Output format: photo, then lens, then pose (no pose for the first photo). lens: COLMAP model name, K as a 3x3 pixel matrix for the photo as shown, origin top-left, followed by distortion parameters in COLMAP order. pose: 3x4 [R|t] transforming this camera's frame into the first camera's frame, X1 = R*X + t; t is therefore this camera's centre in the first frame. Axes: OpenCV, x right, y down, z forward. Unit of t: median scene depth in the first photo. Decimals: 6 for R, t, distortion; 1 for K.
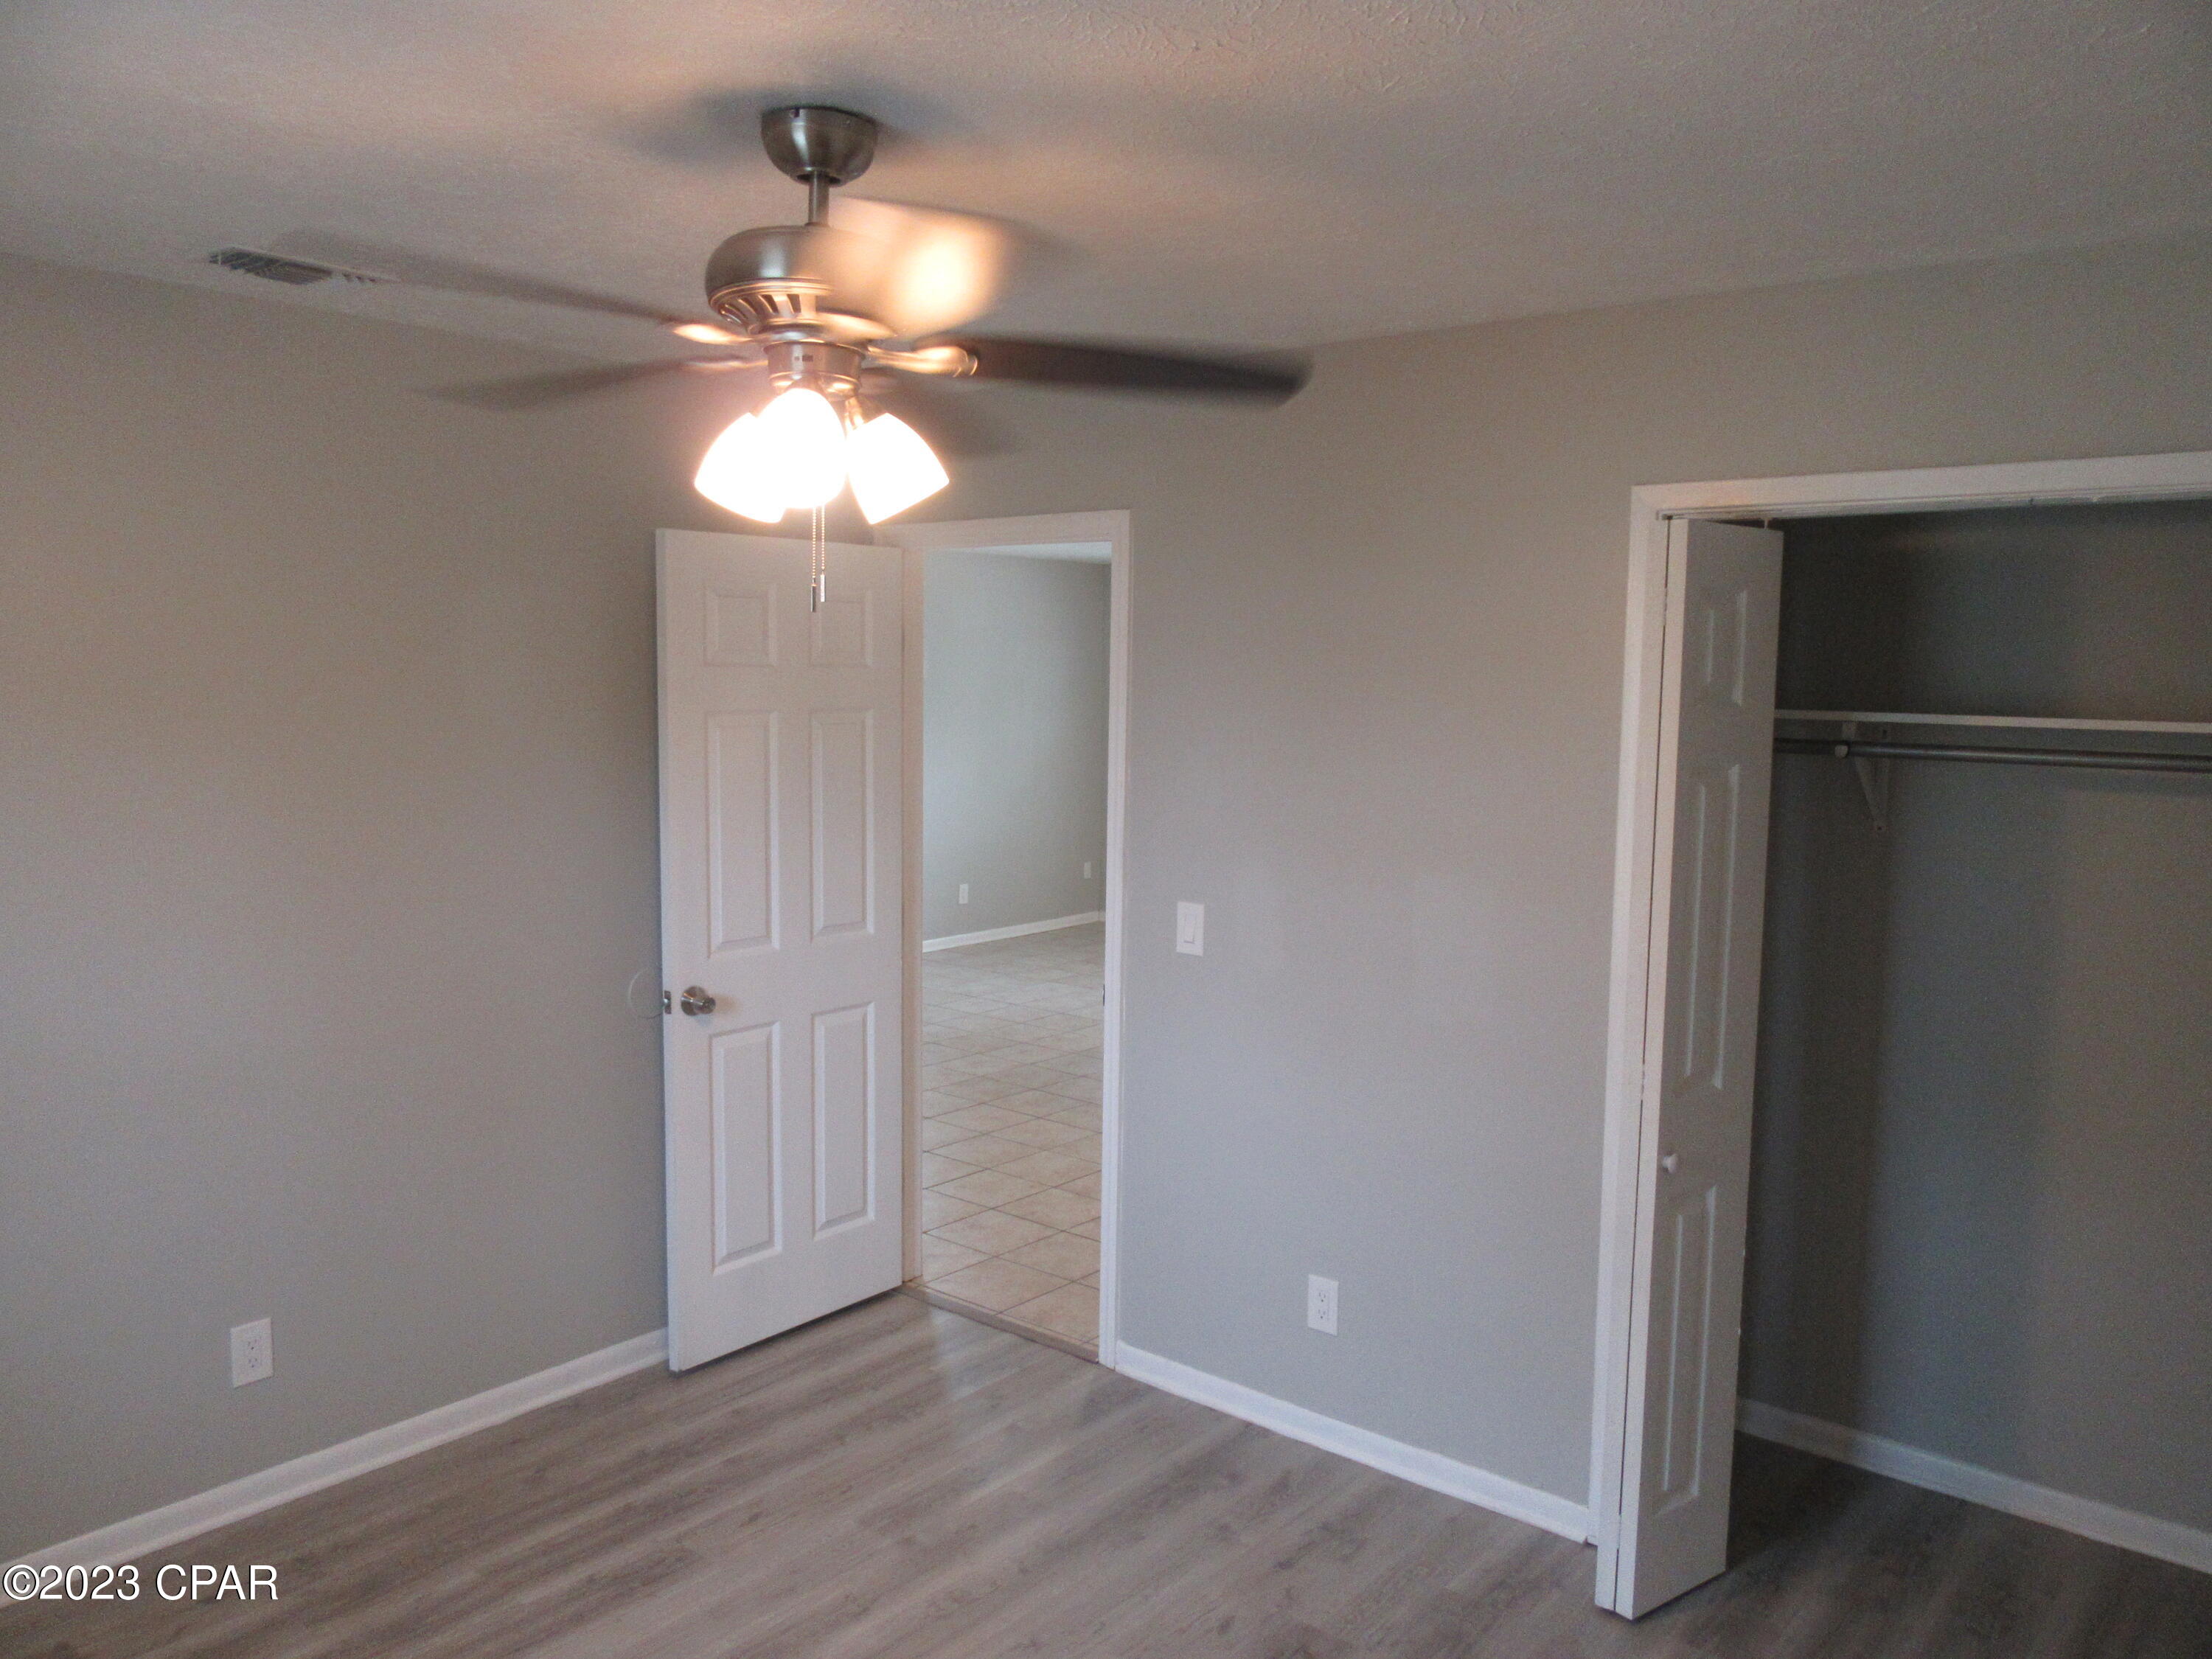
lens RADIAL K [[1640.6, 0, 1106.0], [0, 1640.6, 829.5], [0, 0, 1]] dist [0.007129, 0.005243]
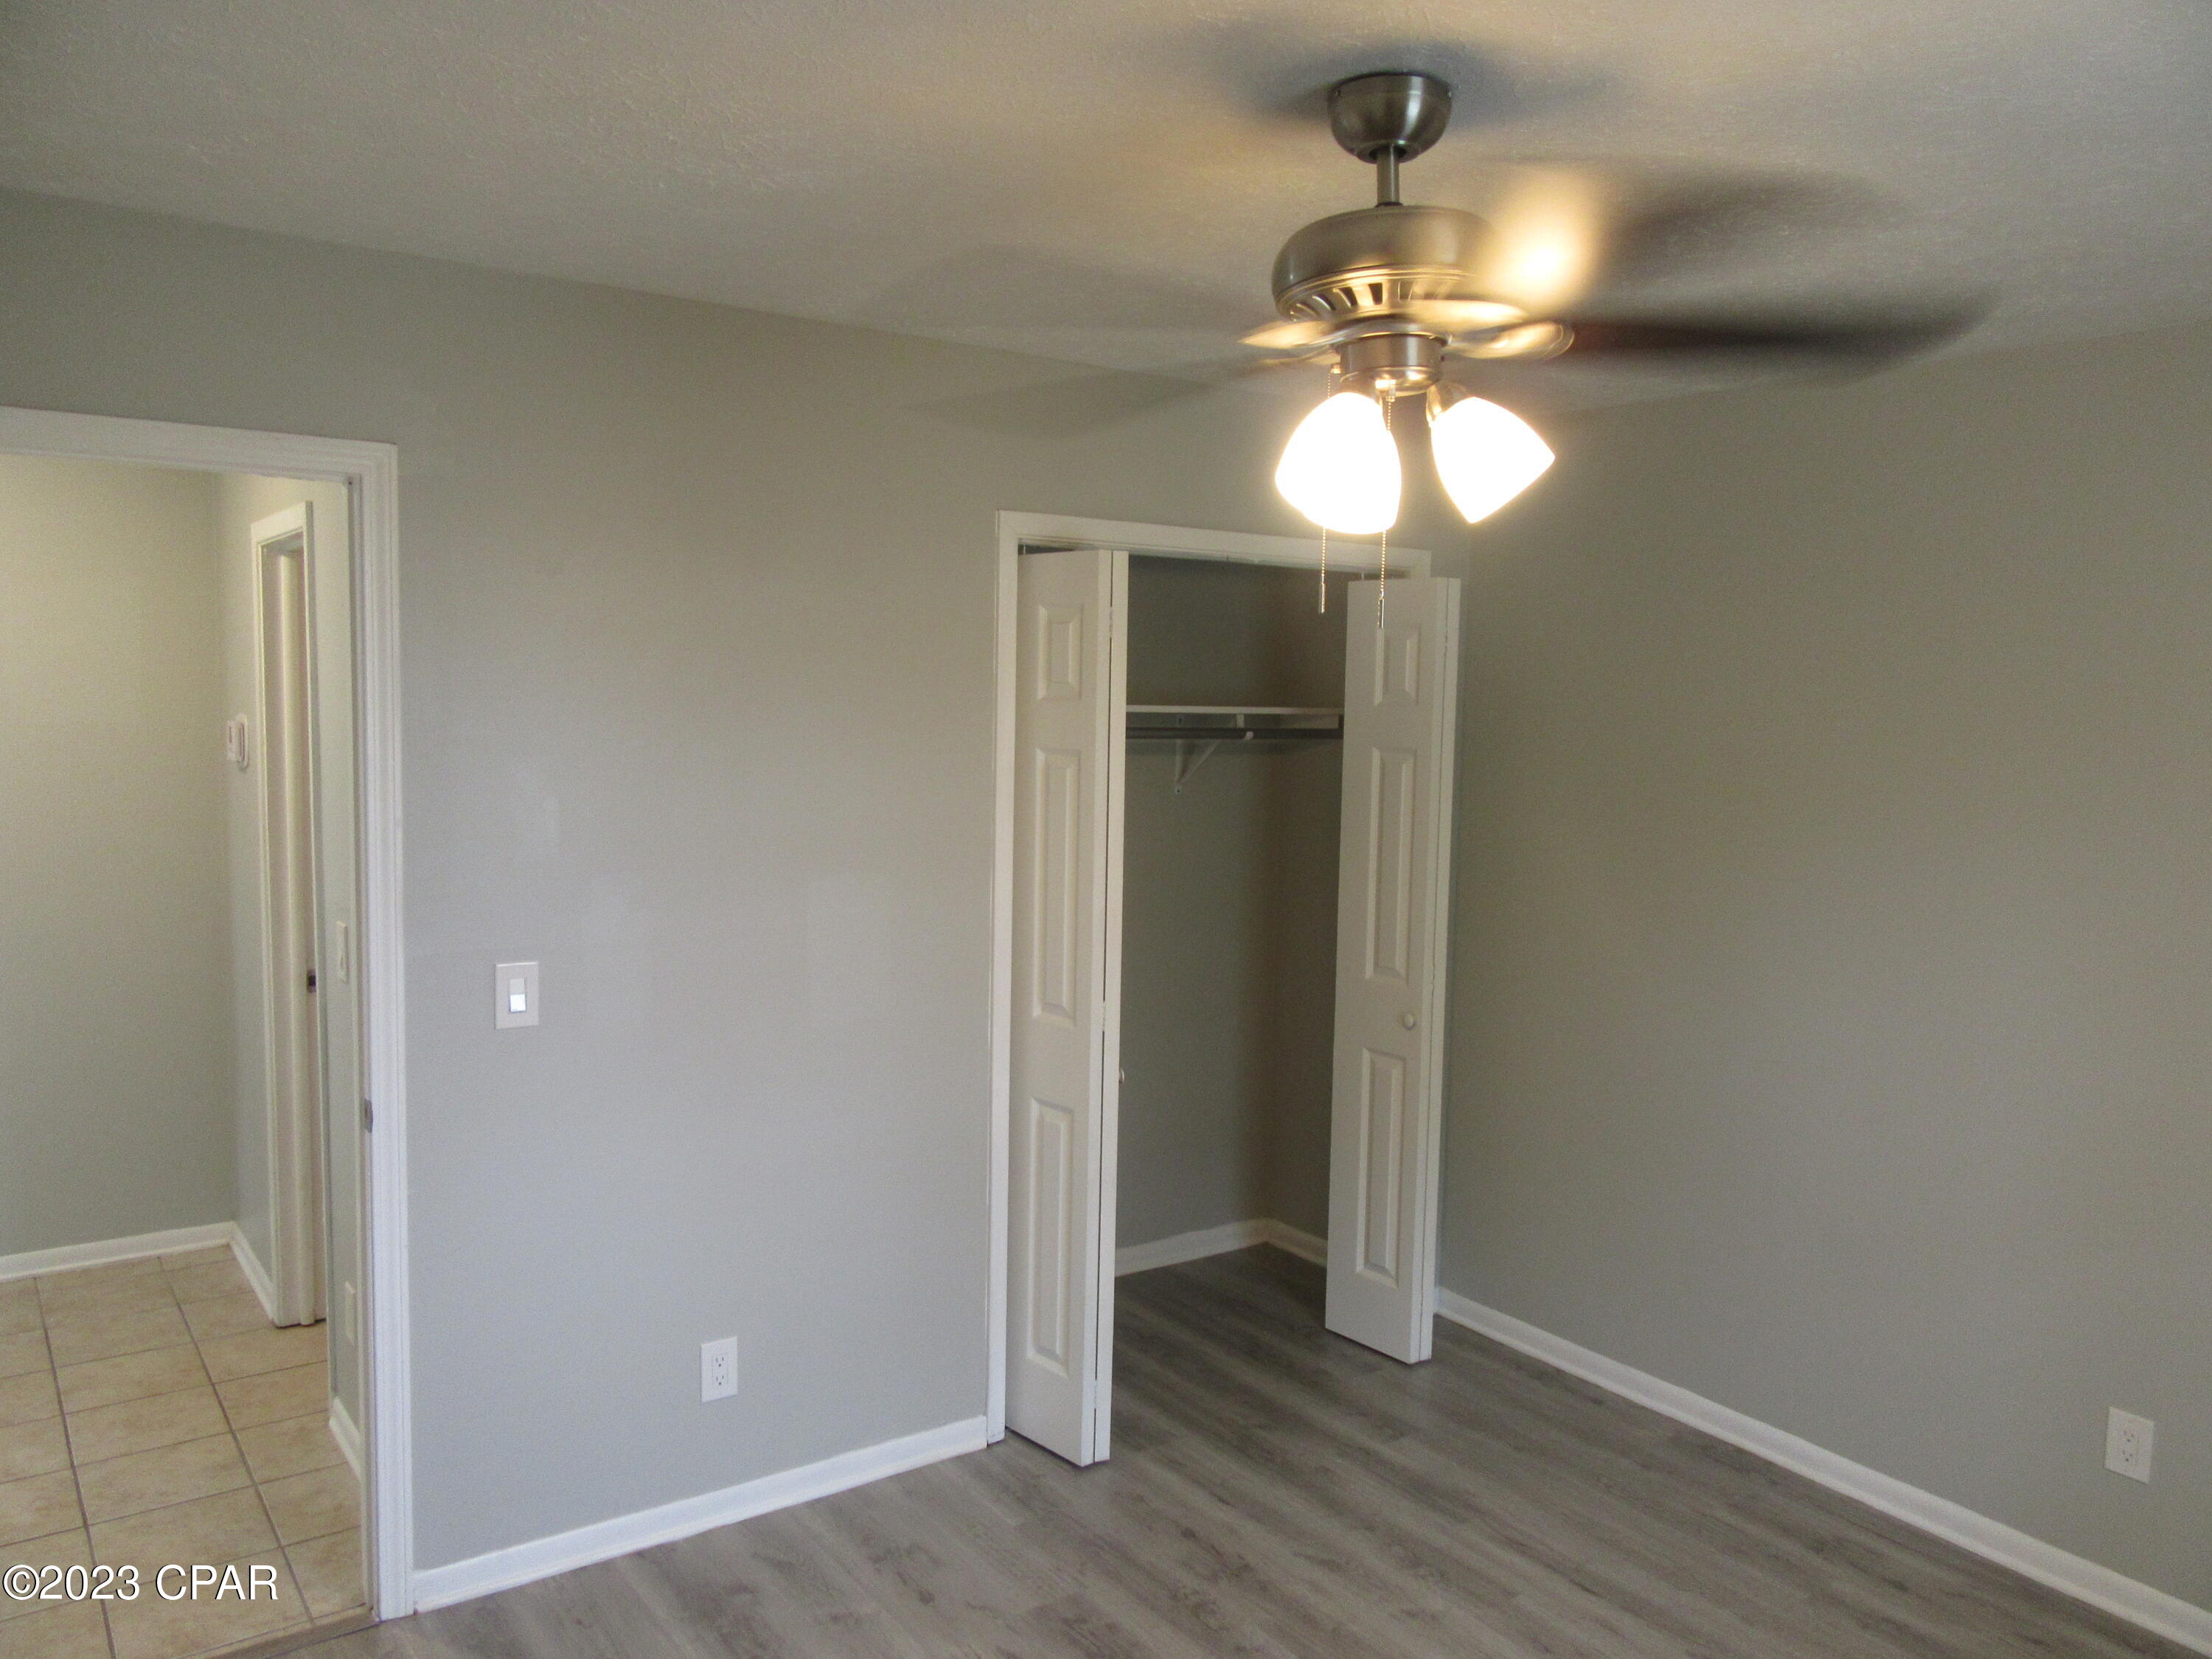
lens RADIAL K [[1640.6, 0, 1106.0], [0, 1640.6, 829.5], [0, 0, 1]] dist [0.007129, 0.005243]
pose [[0.258779, -0.100450, 0.960699, -0.722035], [0.073584, 0.993738, 0.084083, -0.074333], [-0.963130, 0.048933, 0.264550, 0.597310]]
